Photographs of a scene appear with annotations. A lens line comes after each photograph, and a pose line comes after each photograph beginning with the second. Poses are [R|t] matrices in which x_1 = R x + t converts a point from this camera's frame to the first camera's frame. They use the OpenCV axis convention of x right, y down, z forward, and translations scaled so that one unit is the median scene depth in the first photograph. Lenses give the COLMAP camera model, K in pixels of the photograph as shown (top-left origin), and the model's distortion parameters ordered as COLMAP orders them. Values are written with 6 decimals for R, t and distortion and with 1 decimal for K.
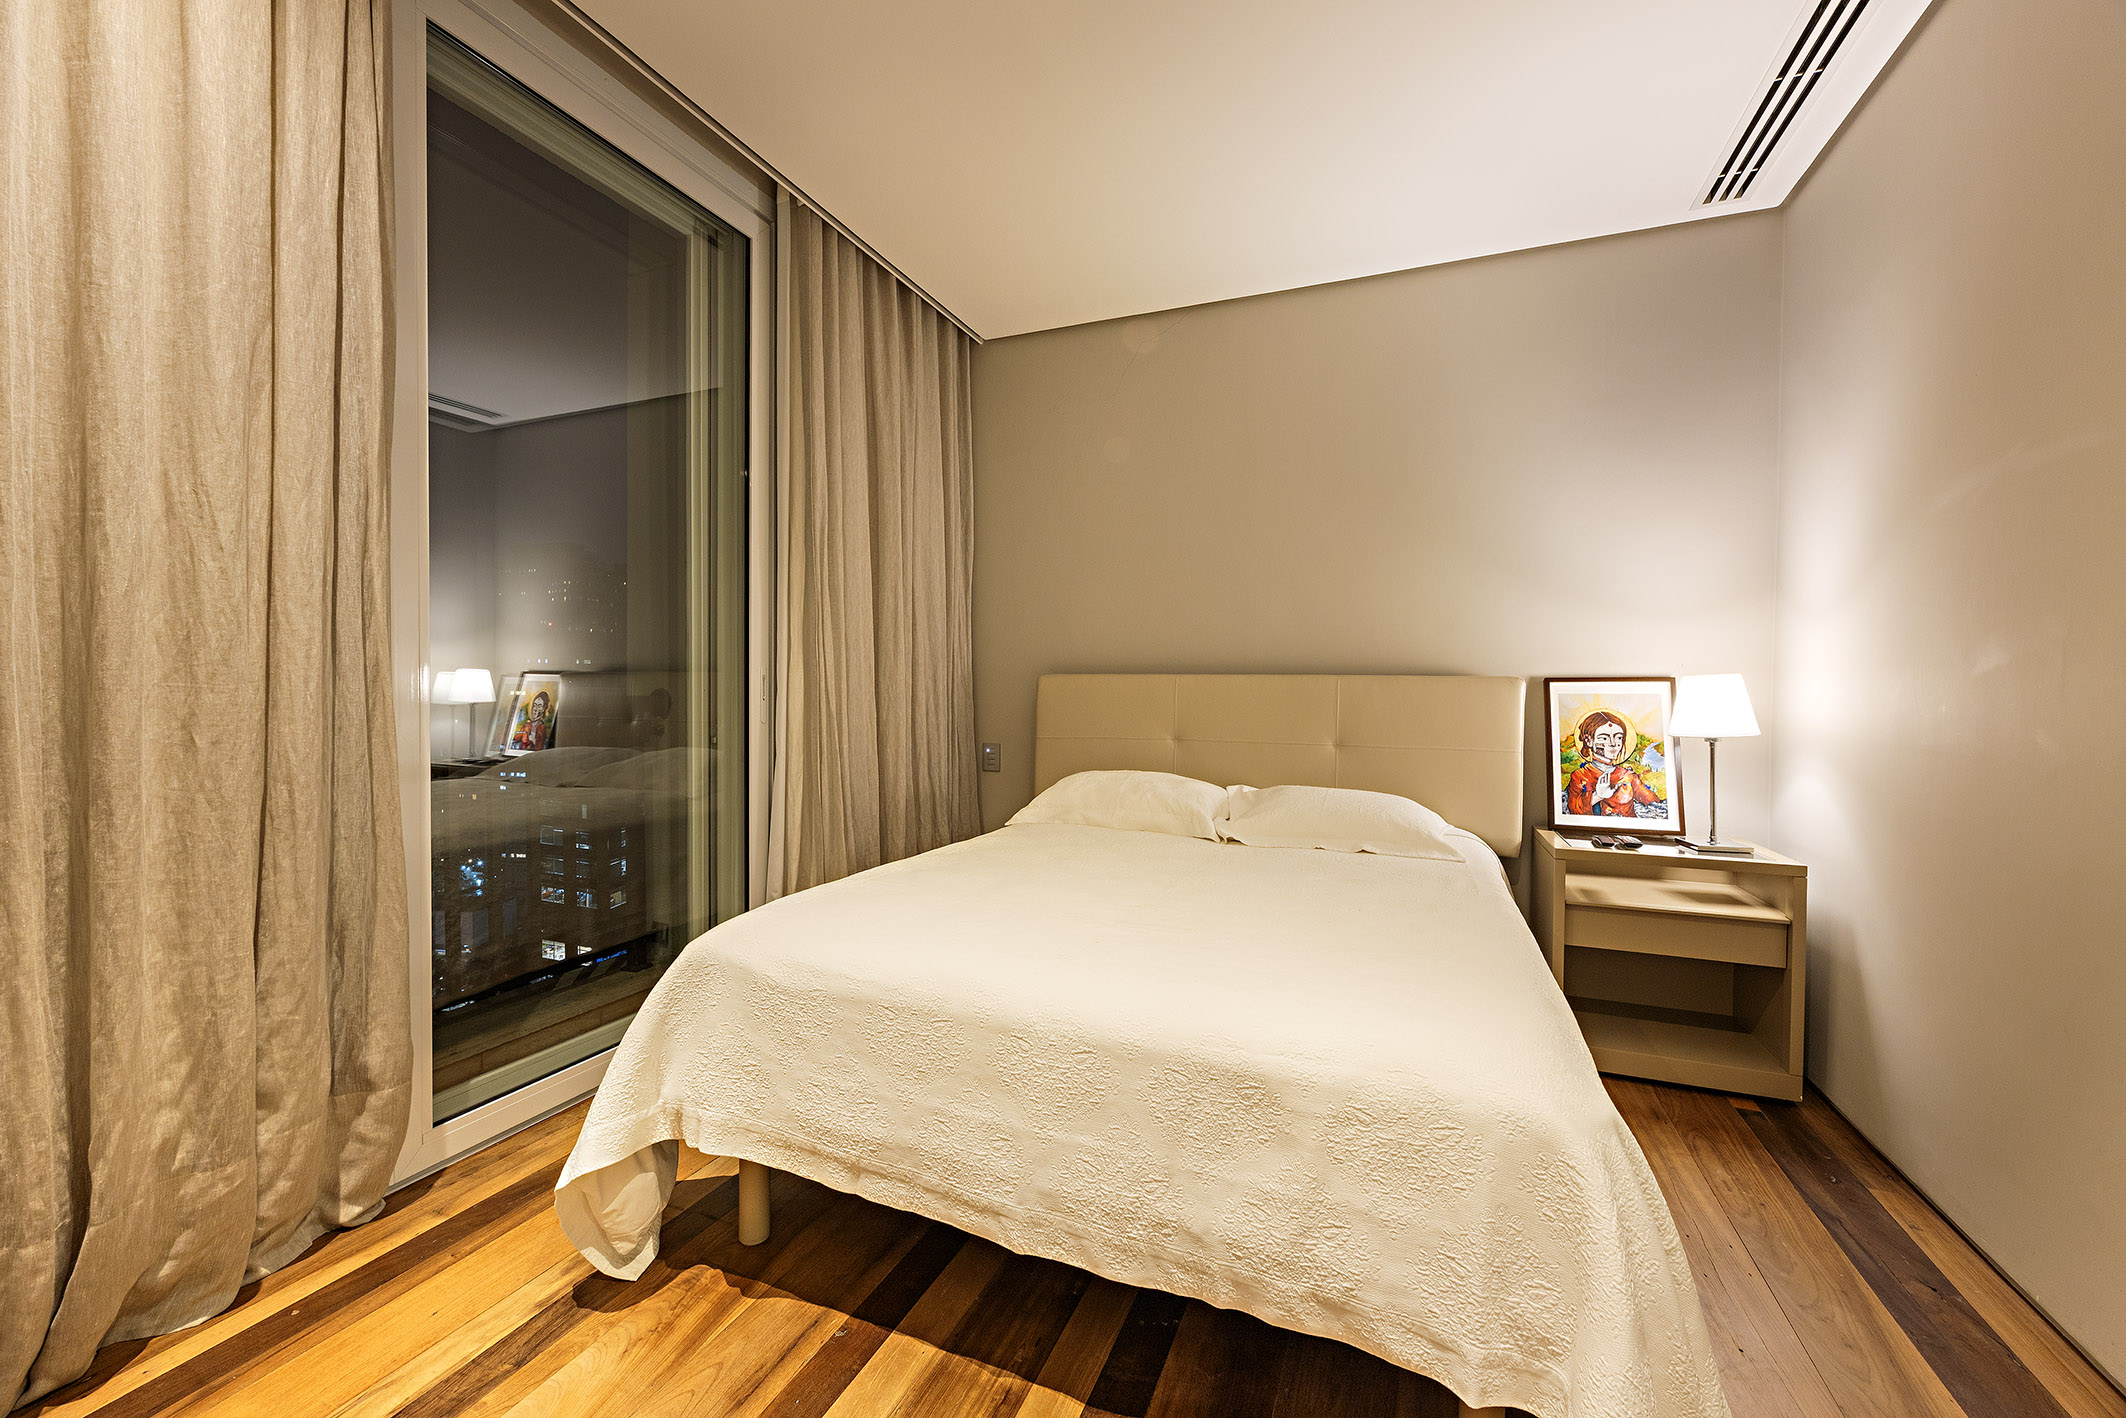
lens RADIAL K [[830.3, 0, 1063.0], [0, 830.3, 709.0], [0, 0, 1]] dist [0.000559, -0.000318]
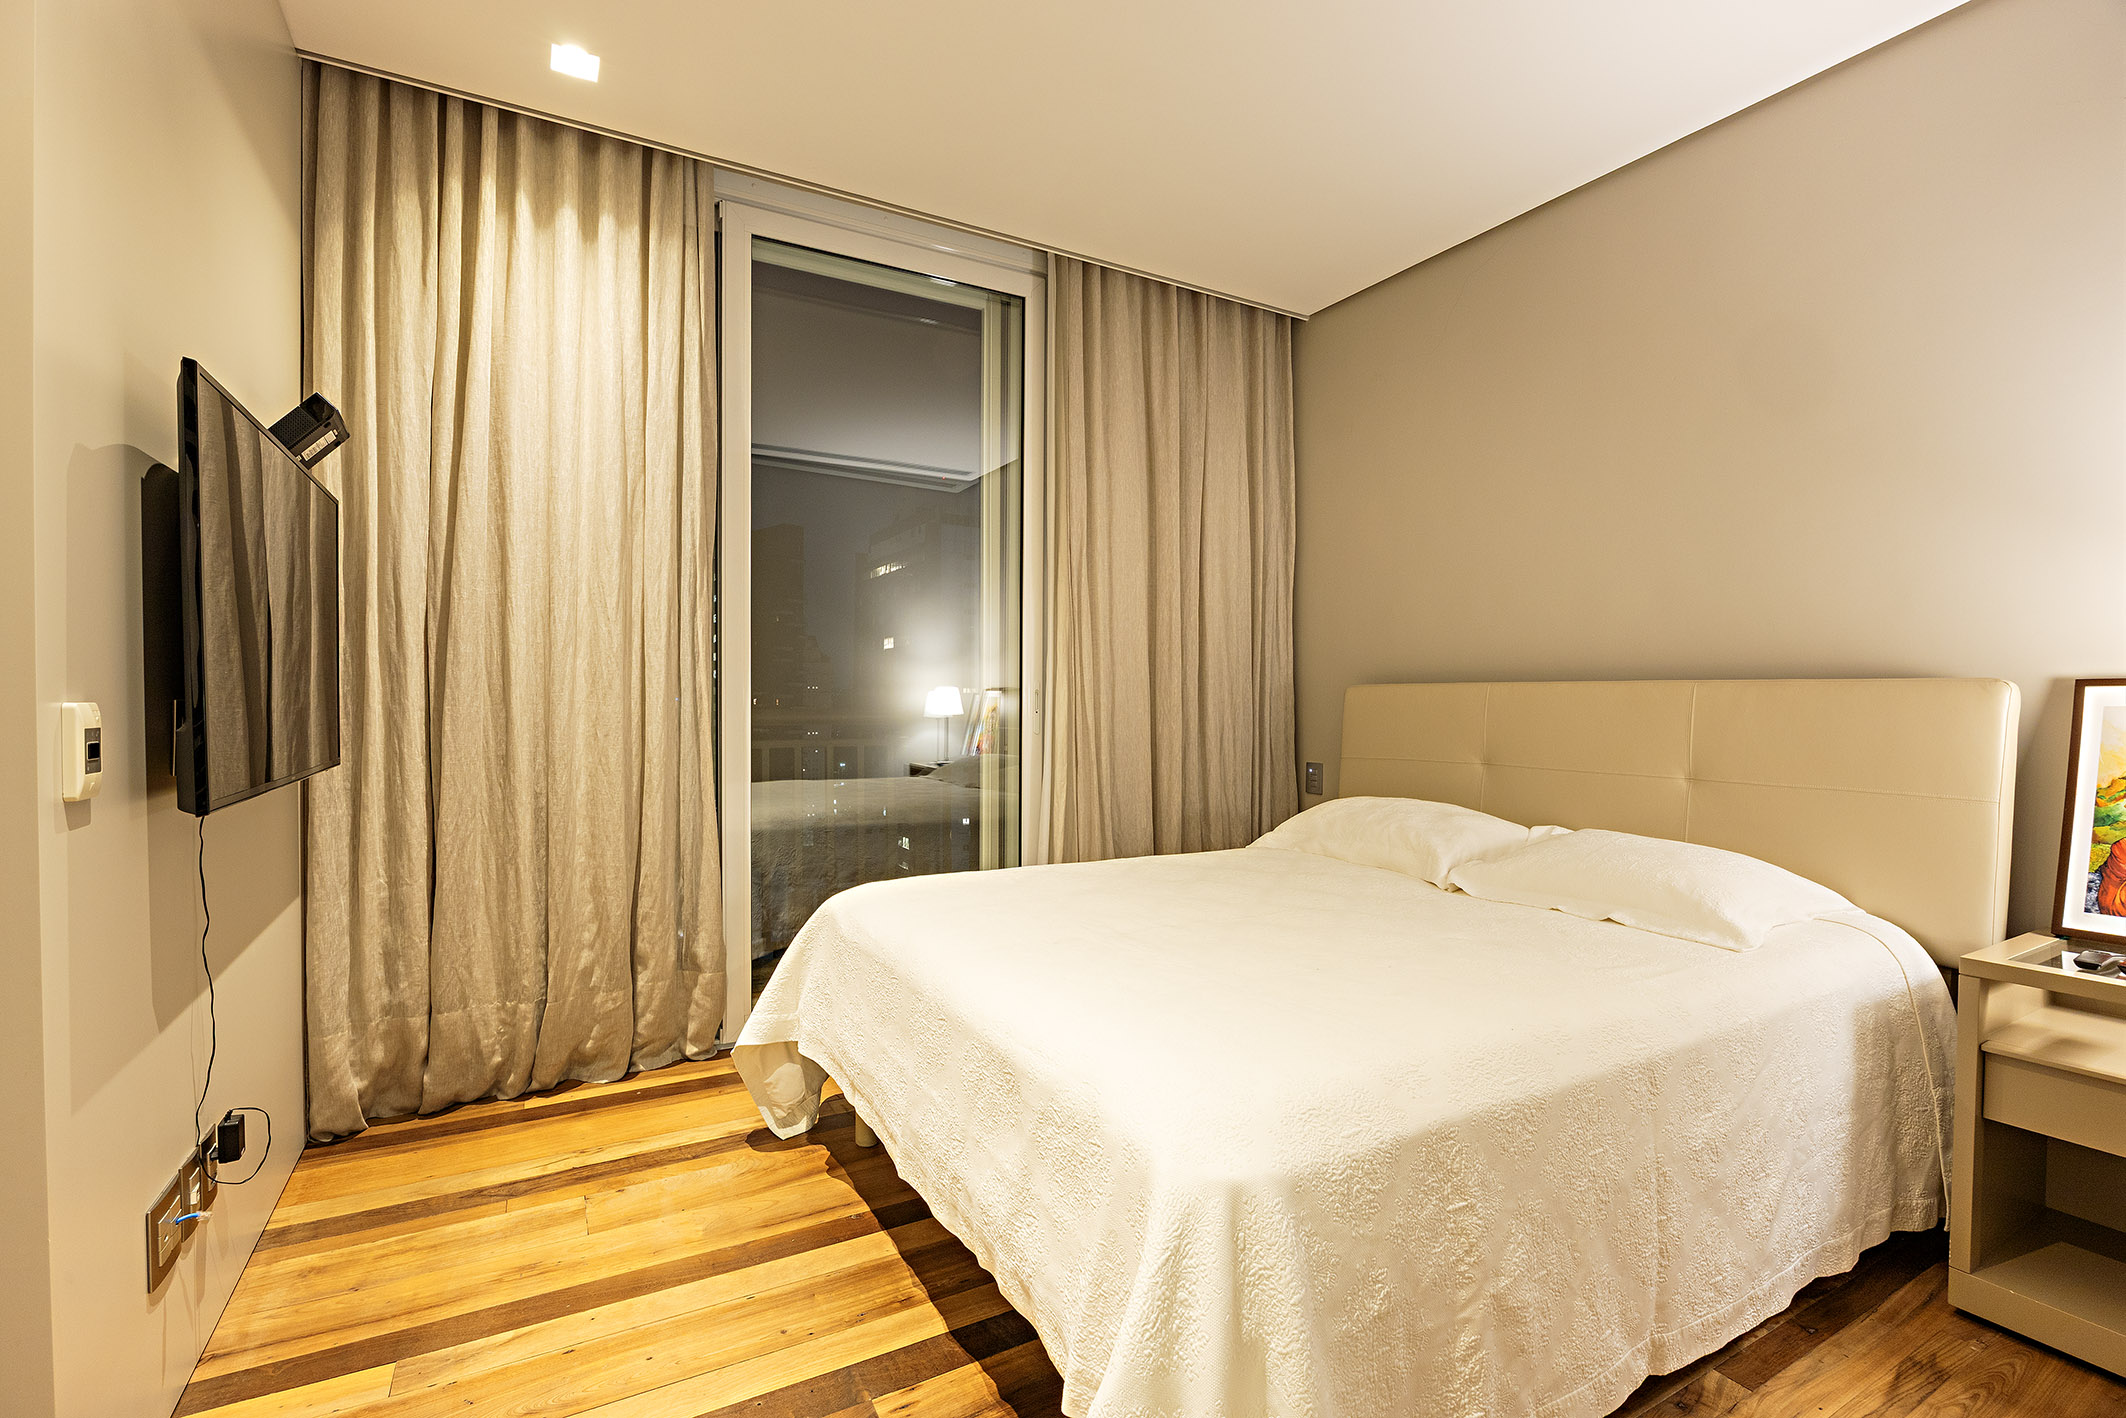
lens RADIAL K [[950.5, 0, 1059.8], [0, 950.5, 724.6], [0, 0, 1]] dist [-0.012362, 0.000208]
pose [[0.785320, 0.010552, -0.619000, 0.736321], [-0.012137, 0.999925, 0.001647, 0.003825], [0.618971, 0.006220, 0.785389, 0.058268]]
